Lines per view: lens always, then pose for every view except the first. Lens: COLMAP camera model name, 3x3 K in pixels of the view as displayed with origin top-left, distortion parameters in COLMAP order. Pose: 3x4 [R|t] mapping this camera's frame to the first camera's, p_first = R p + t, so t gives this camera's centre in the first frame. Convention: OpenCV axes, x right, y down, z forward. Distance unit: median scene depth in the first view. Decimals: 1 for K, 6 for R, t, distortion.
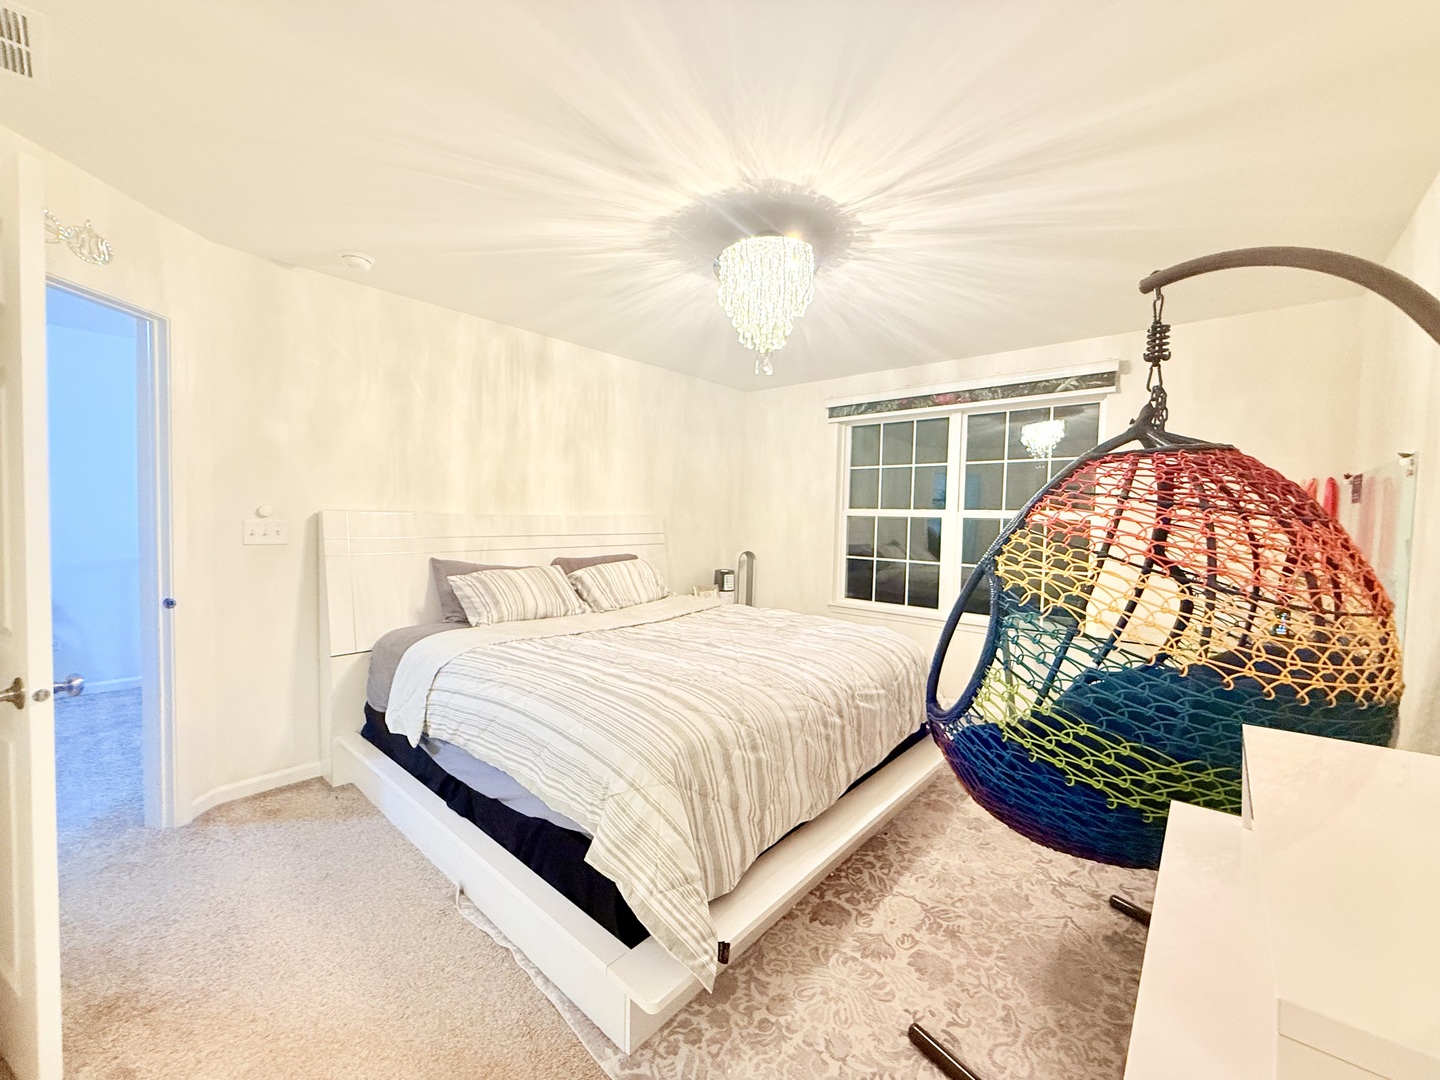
lens RADIAL K [[577.2, 0, 716.3], [0, 577.2, 538.8], [0, 0, 1]] dist [0.001564, 0.000397]
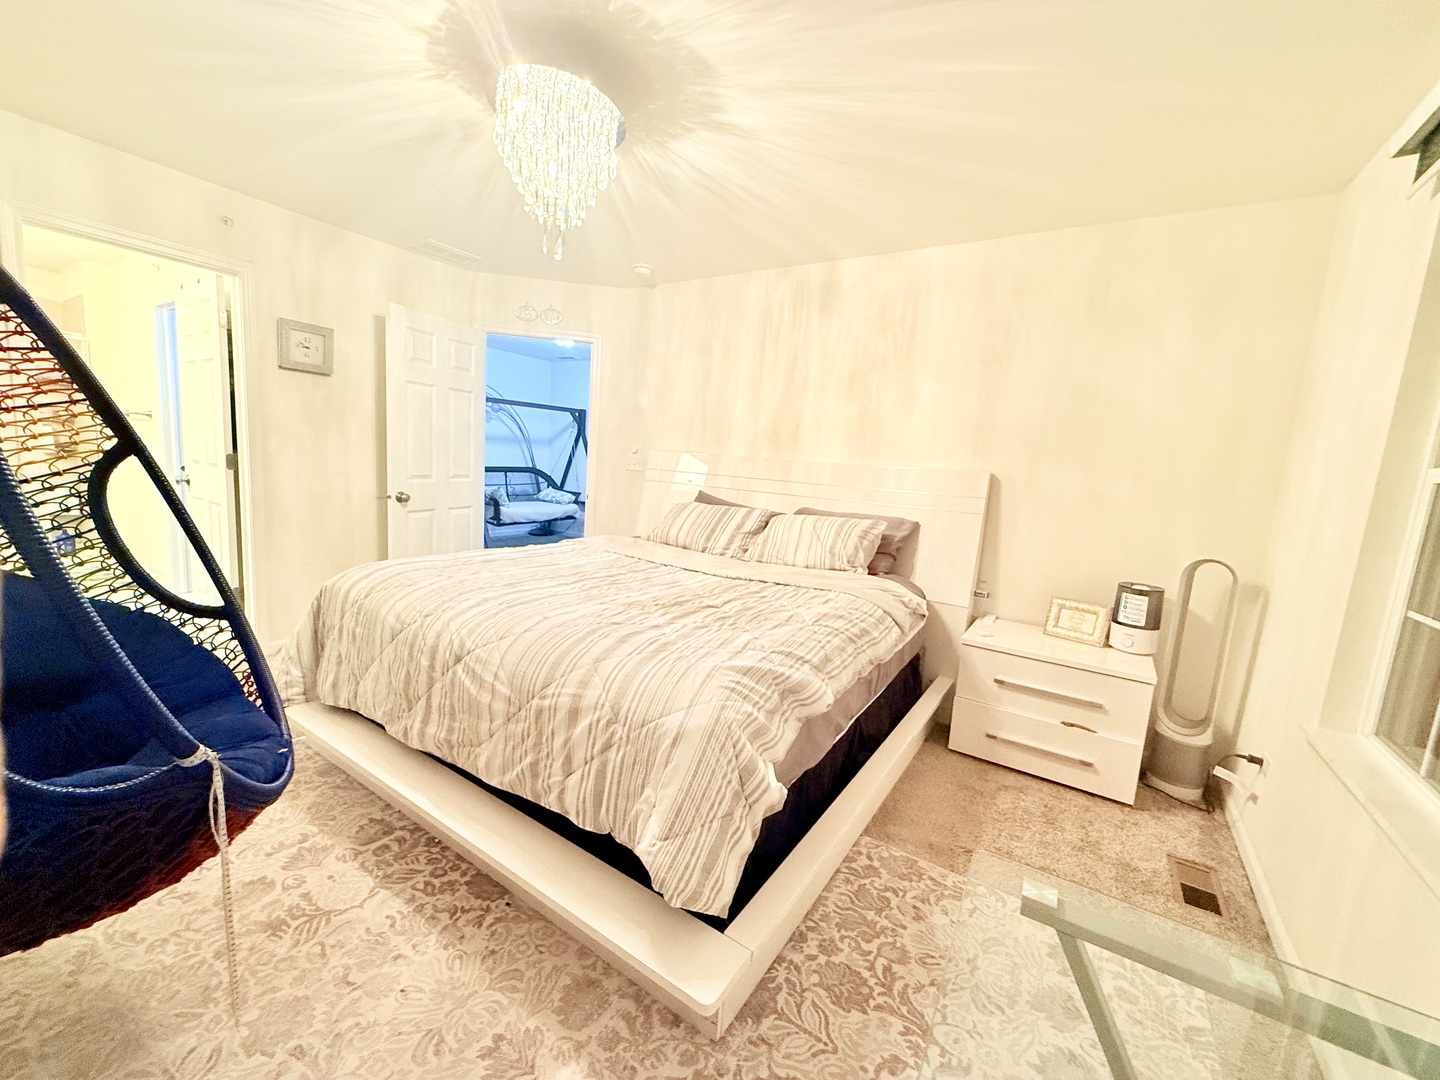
lens RADIAL K [[577.2, 0, 714.4], [0, 577.2, 539.2], [0, 0, 1]] dist [0.001564, 0.000397]
pose [[0.130363, 0.127221, -0.983270, 0.833564], [-0.110087, 0.987458, 0.113168, -0.008082], [0.985336, 0.093493, 0.142733, 0.988062]]
